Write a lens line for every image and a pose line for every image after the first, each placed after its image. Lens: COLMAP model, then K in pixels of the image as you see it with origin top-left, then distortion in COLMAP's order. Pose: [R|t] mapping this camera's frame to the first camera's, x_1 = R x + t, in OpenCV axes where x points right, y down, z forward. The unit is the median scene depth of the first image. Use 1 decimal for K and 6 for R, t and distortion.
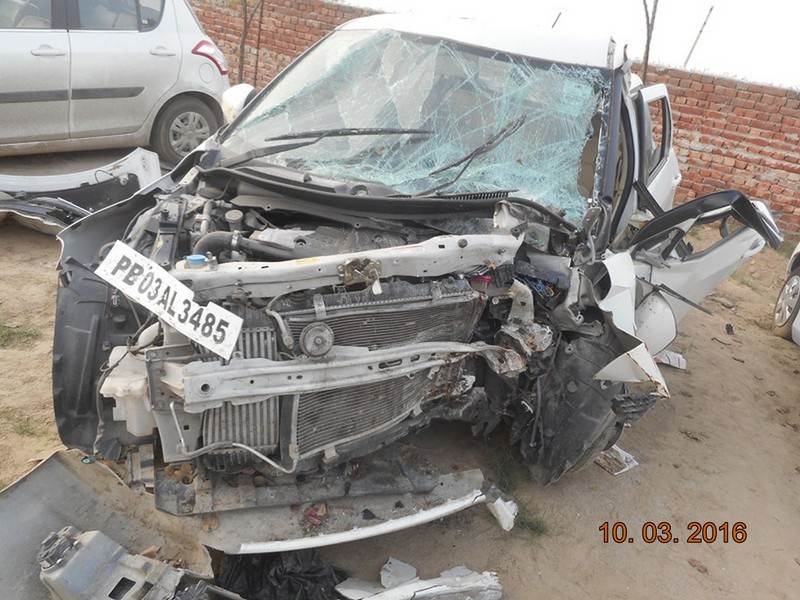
lens RADIAL K [[589.9, 0, 402.0], [0, 589.9, 295.9], [0, 0, 1]] dist [0.008904, -0.000178]
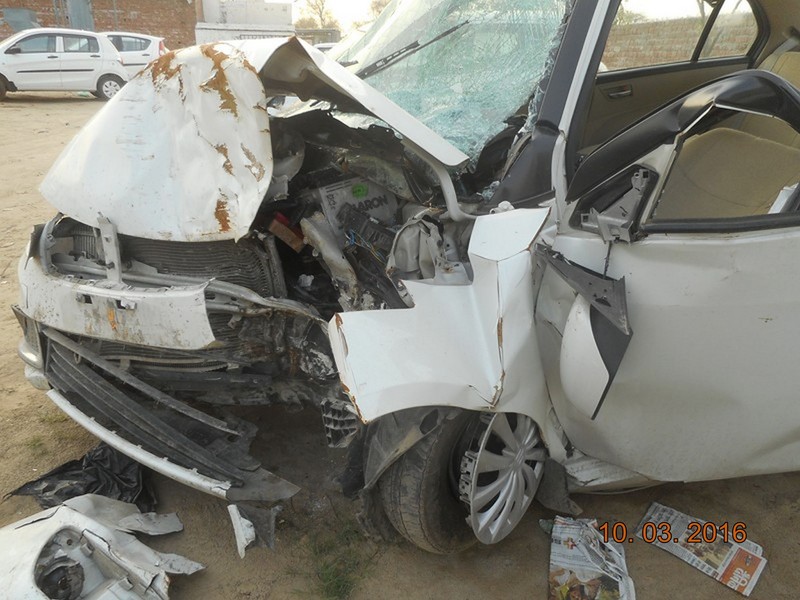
lens RADIAL K [[596.6, 0, 400.0], [0, 596.6, 300.0], [0, 0, 1]] dist [-0.002975, -0.001058]
pose [[0.619172, 0.124430, -0.775335, 0.818657], [-0.209650, 0.977720, -0.010514, 0.053067], [0.756752, 0.169059, 0.631463, 0.577125]]
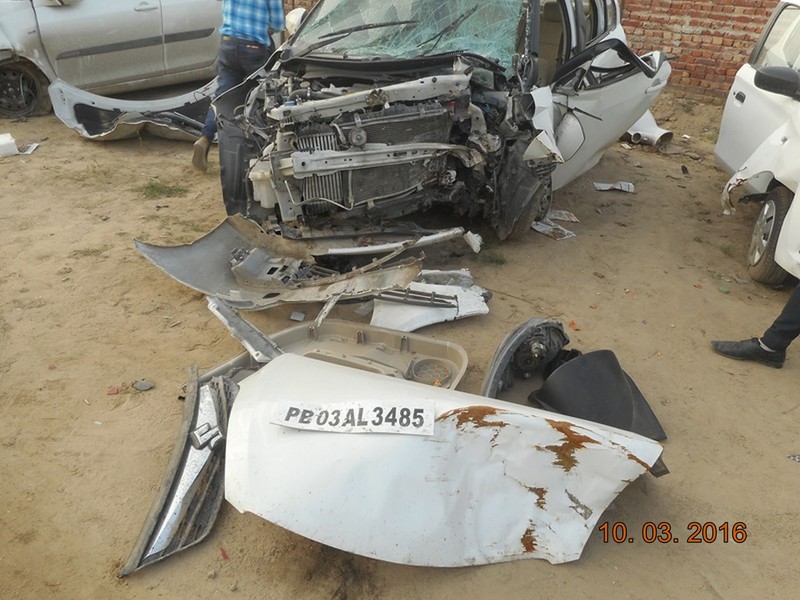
lens RADIAL K [[596.6, 0, 400.0], [0, 596.6, 300.0], [0, 0, 1]] dist [-0.002975, -0.001058]
pose [[0.992695, -0.071604, -0.097106, 0.108503], [0.081388, 0.991567, 0.100850, 0.322698], [0.089065, -0.108017, 0.990151, -0.734346]]
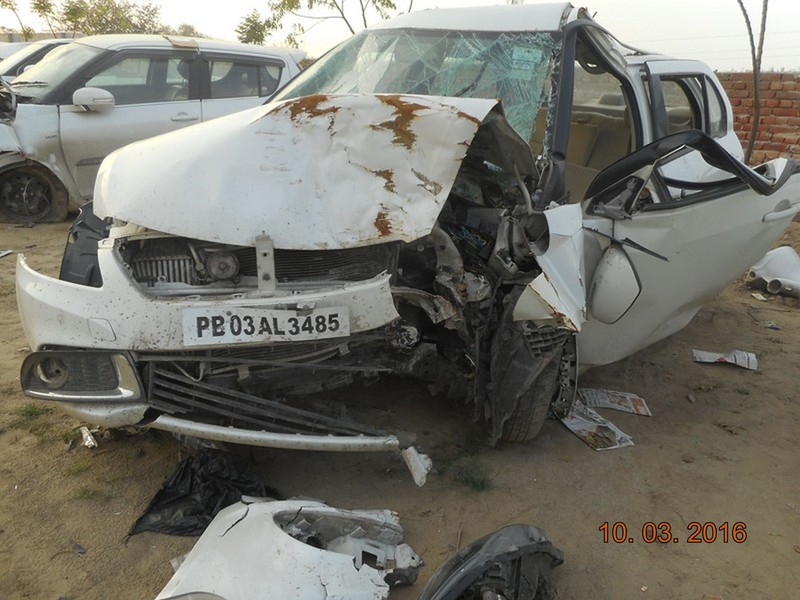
lens RADIAL K [[599.2, 0, 400.0], [0, 599.2, 300.0], [0, 0, 1]] dist [0.006389, 0.003840]
pose [[0.954915, -0.021674, -0.296087, 0.421065], [-0.011121, 0.994020, -0.108632, 0.208515], [0.296671, 0.107027, 0.948963, -0.009784]]
